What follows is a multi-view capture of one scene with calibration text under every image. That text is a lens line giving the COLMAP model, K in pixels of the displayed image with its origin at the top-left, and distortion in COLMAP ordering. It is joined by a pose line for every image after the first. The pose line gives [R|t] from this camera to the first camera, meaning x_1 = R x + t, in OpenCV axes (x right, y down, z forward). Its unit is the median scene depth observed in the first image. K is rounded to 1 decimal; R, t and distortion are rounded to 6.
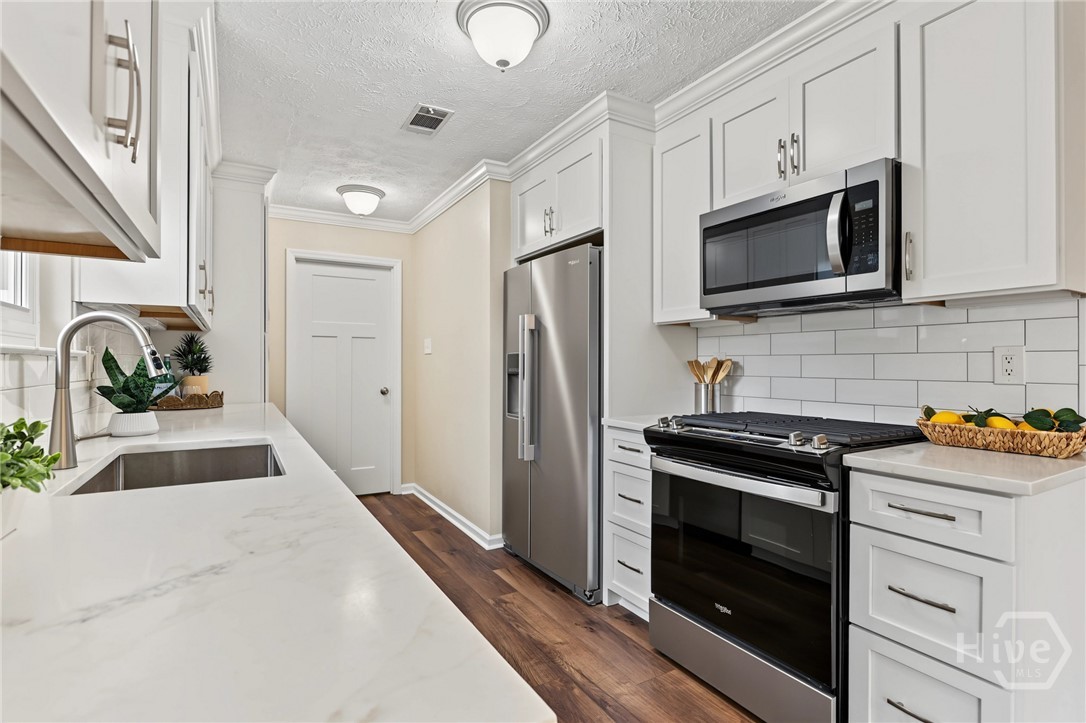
lens RADIAL K [[526.7, 0, 542.8], [0, 526.7, 360.2], [0, 0, 1]] dist [-0.006601, -0.000600]
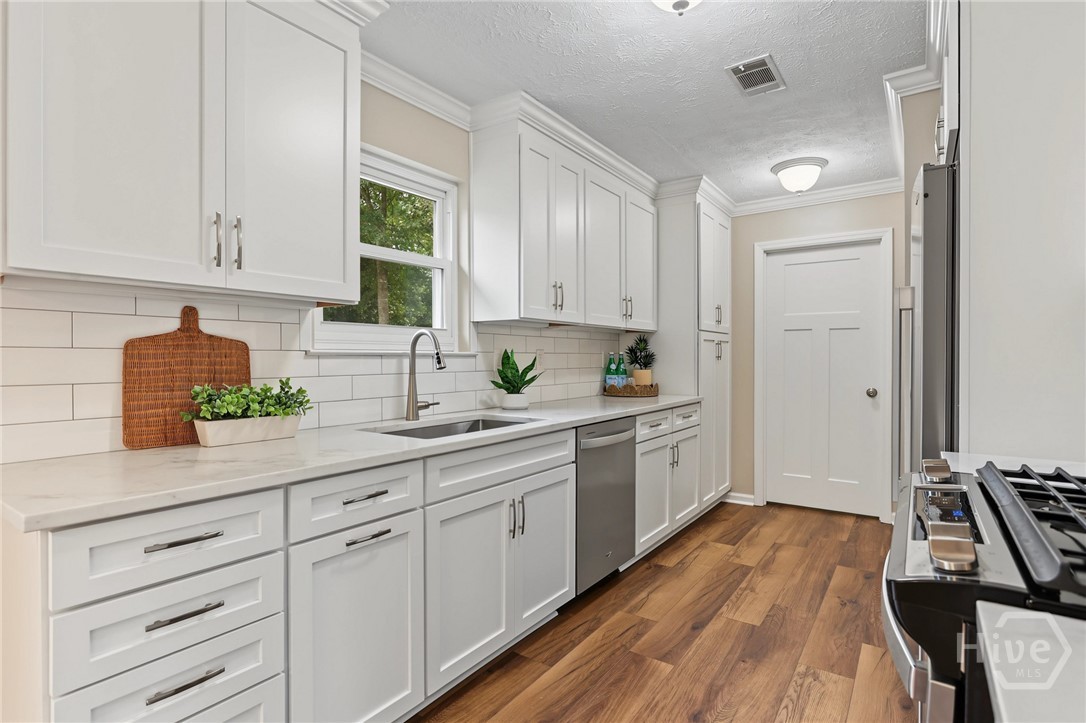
lens RADIAL K [[549.9, 0, 539.2], [0, 549.9, 362.8], [0, 0, 1]] dist [0.002696, -0.000133]
pose [[0.409353, 0.009417, -0.912327, 0.377408], [0.006882, 0.999886, 0.013409, -0.003997], [0.912350, -0.011767, 0.409242, 0.252273]]
